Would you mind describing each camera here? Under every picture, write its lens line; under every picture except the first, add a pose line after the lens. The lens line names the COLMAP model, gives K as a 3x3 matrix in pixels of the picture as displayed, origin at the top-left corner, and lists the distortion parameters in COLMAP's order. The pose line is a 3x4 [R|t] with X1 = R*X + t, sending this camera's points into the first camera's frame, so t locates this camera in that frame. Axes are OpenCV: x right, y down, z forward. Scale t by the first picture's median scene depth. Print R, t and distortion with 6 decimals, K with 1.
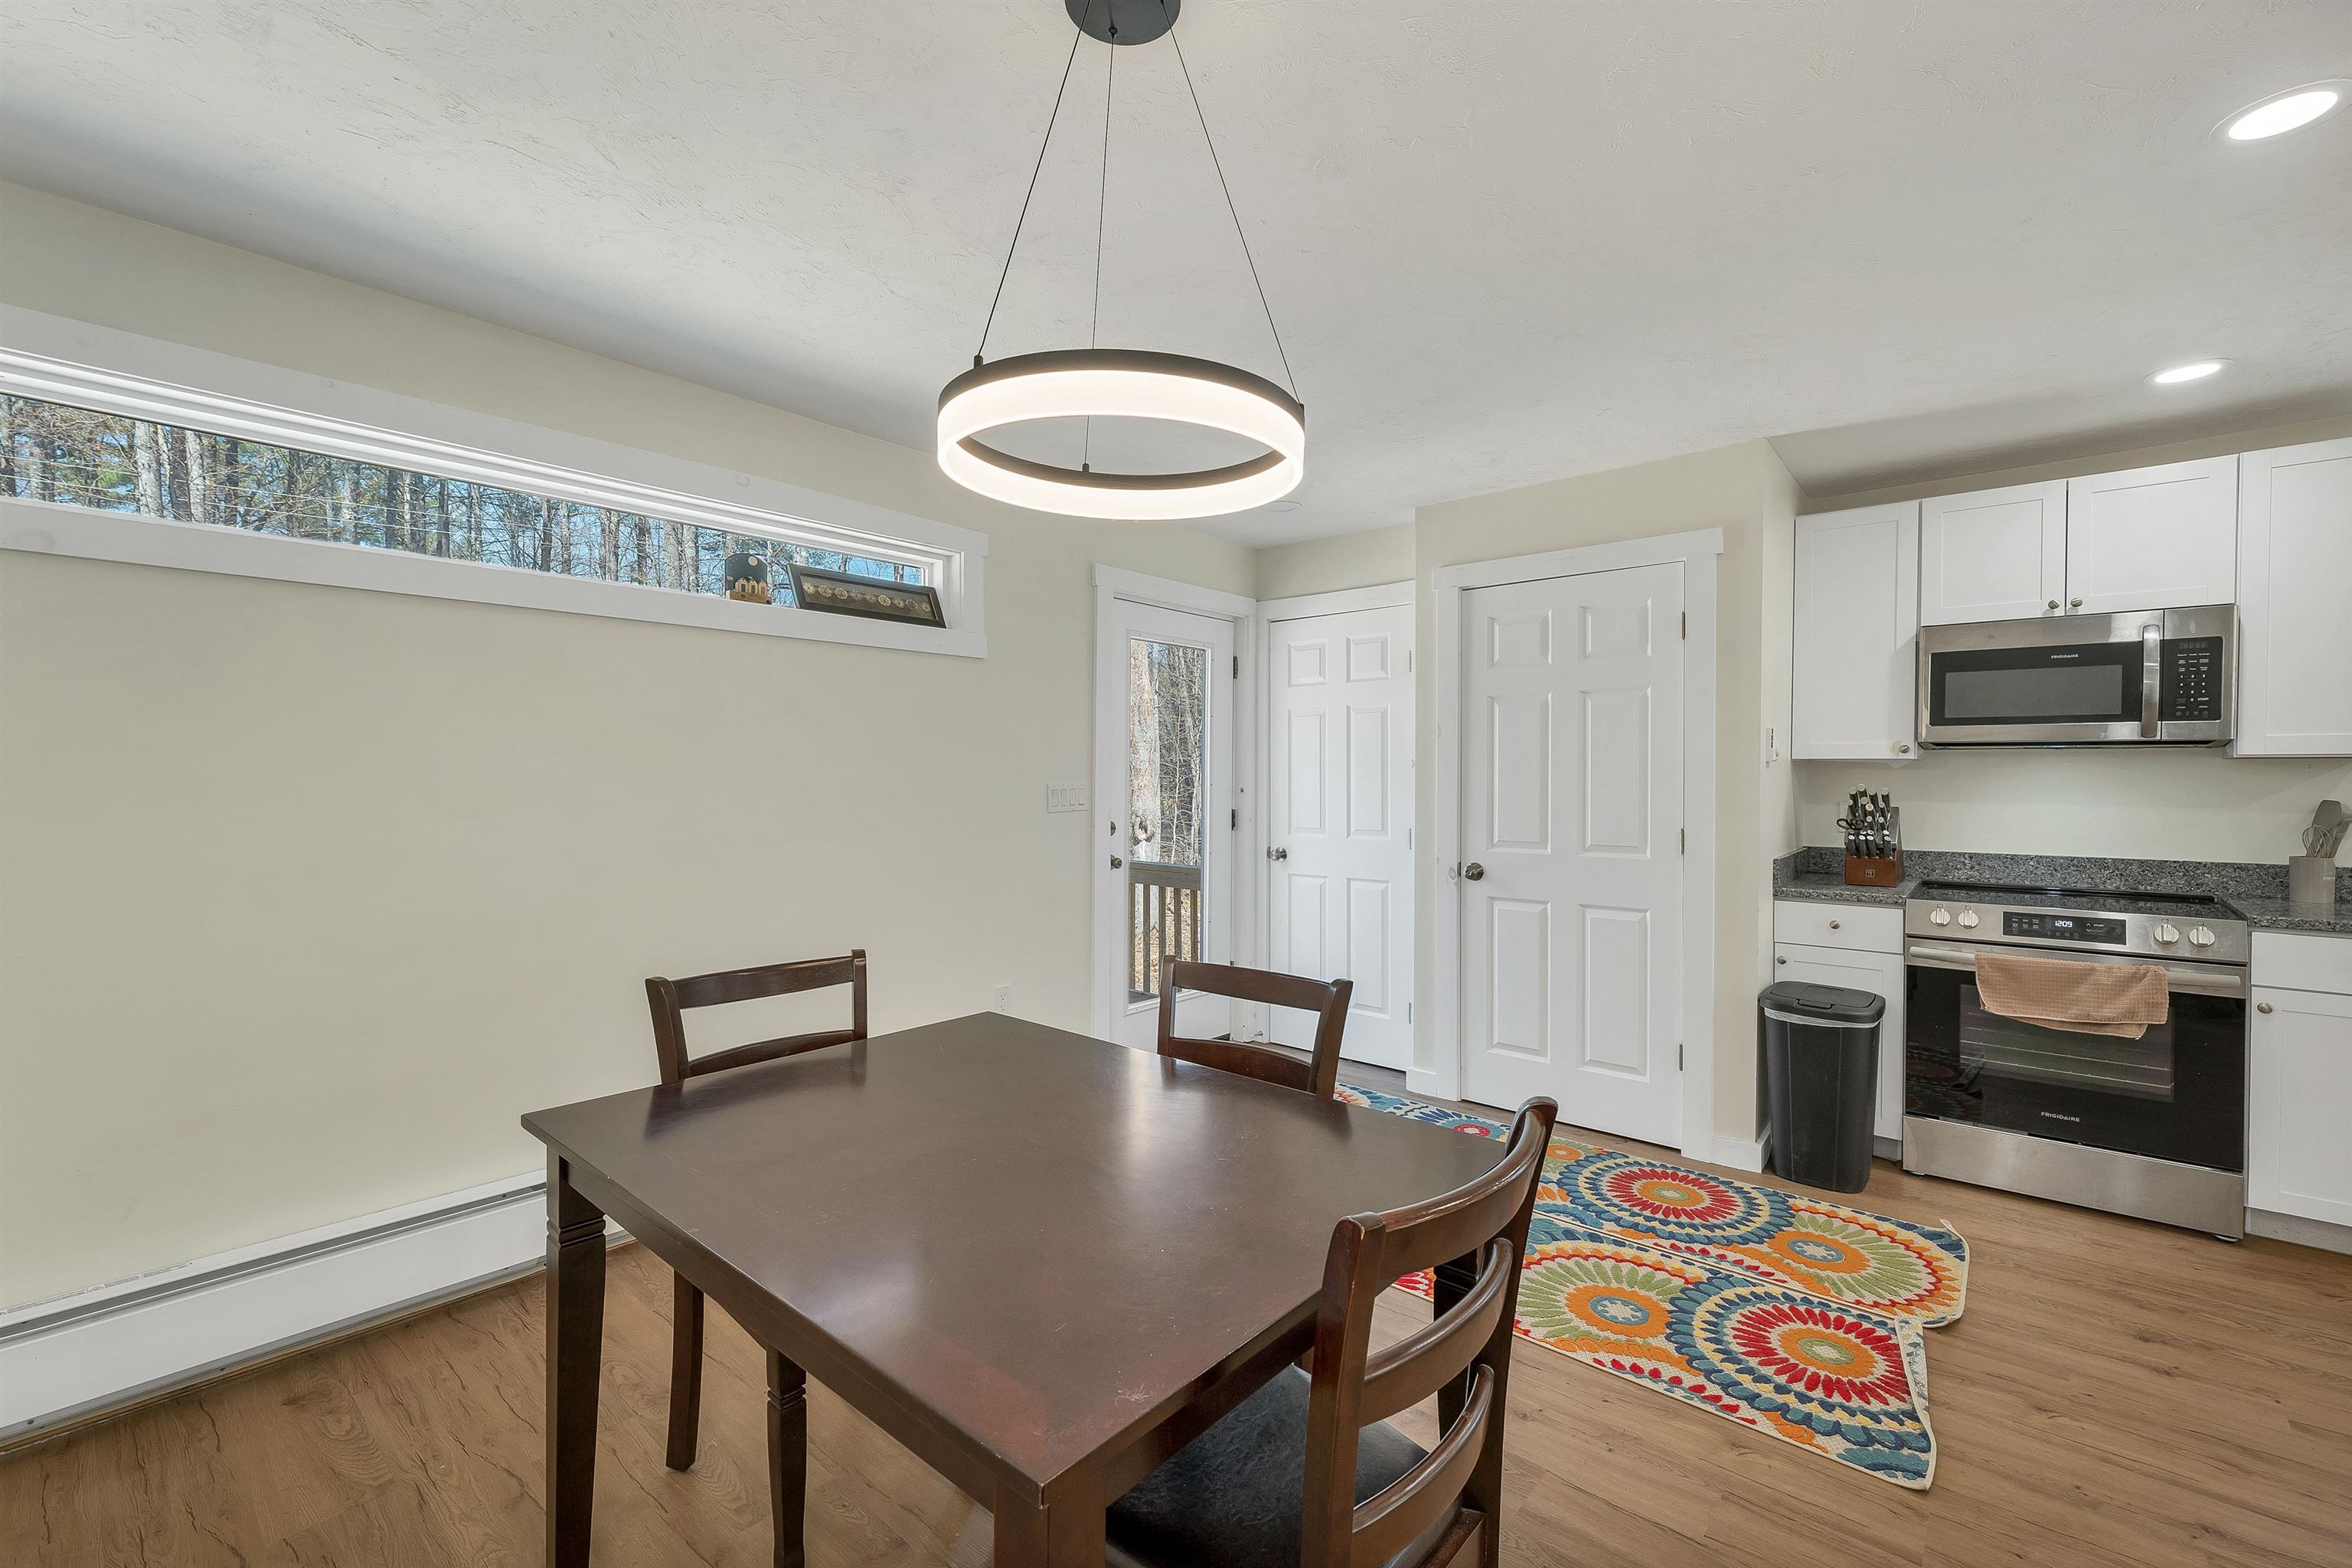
lens RADIAL K [[973.8, 0, 1182.0], [0, 973.8, 787.2], [0, 0, 1]] dist [0.001416, 0.000076]
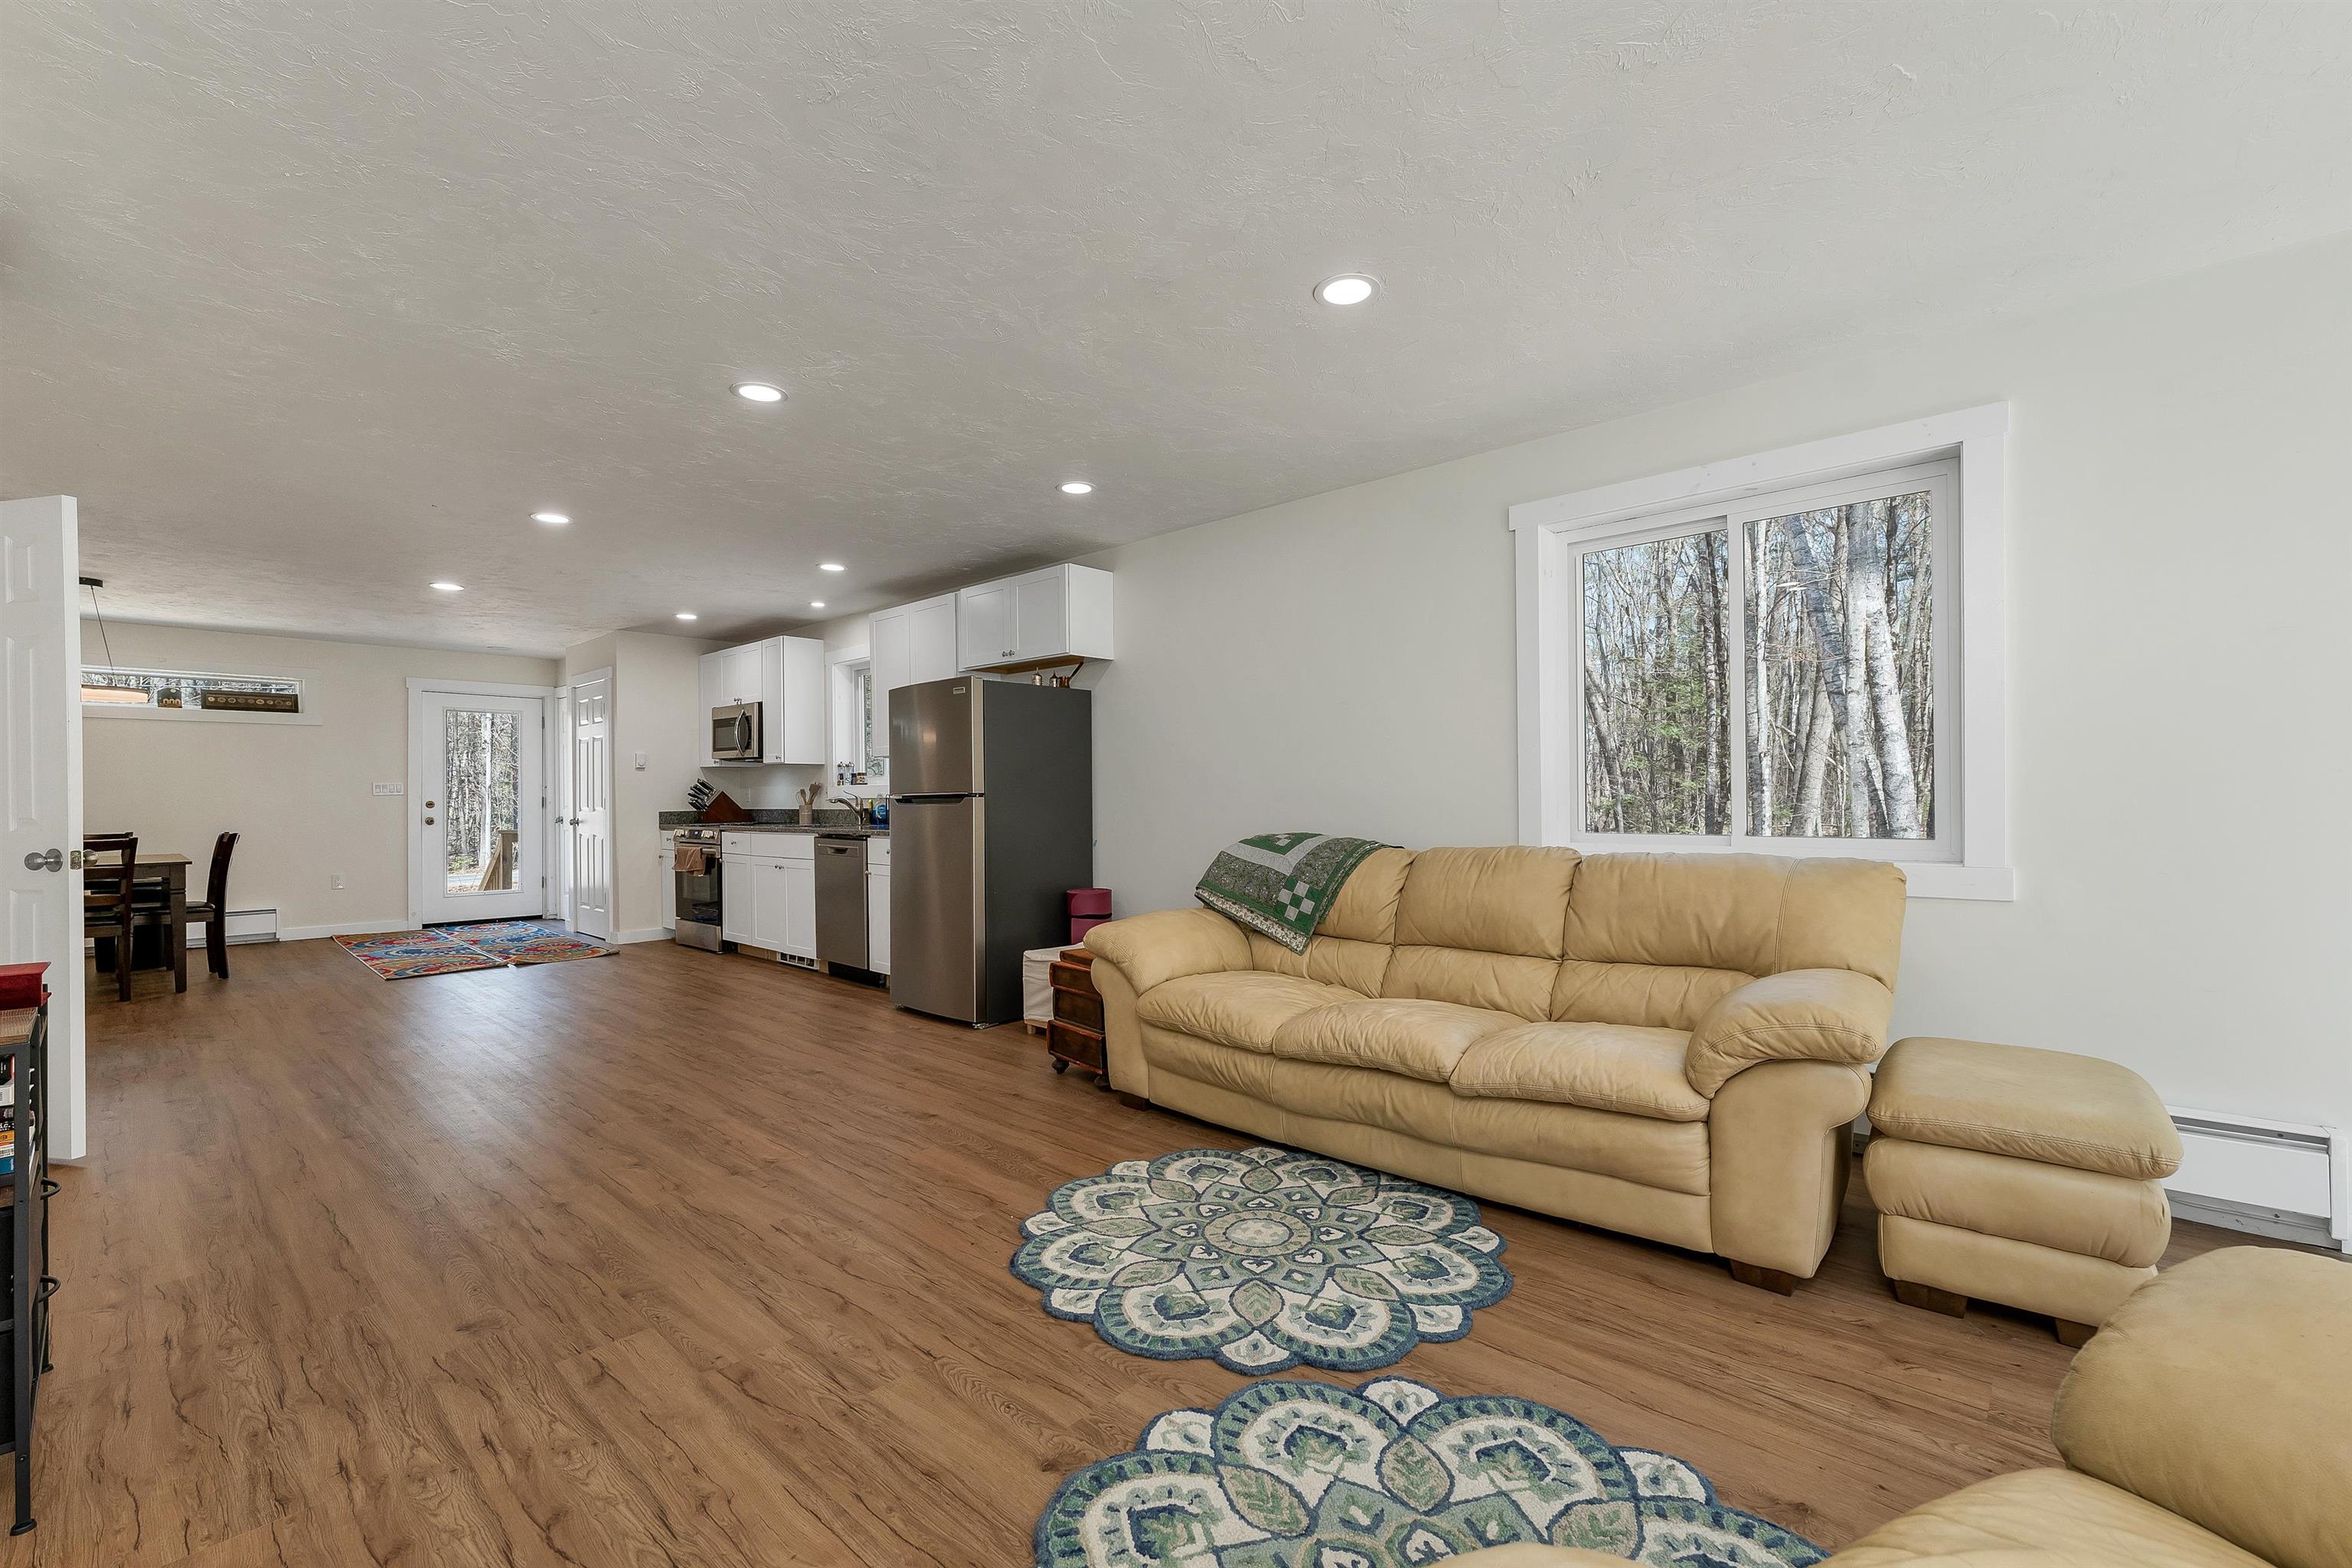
lens RADIAL K [[973.8, 0, 1180.0], [0, 973.8, 792.4], [0, 0, 1]] dist [0.001416, 0.000076]
pose [[0.999795, -0.010348, -0.017408, 2.062406], [0.010146, 0.999881, -0.011664, 0.075645], [0.017526, 0.011485, 0.999780, -1.364027]]
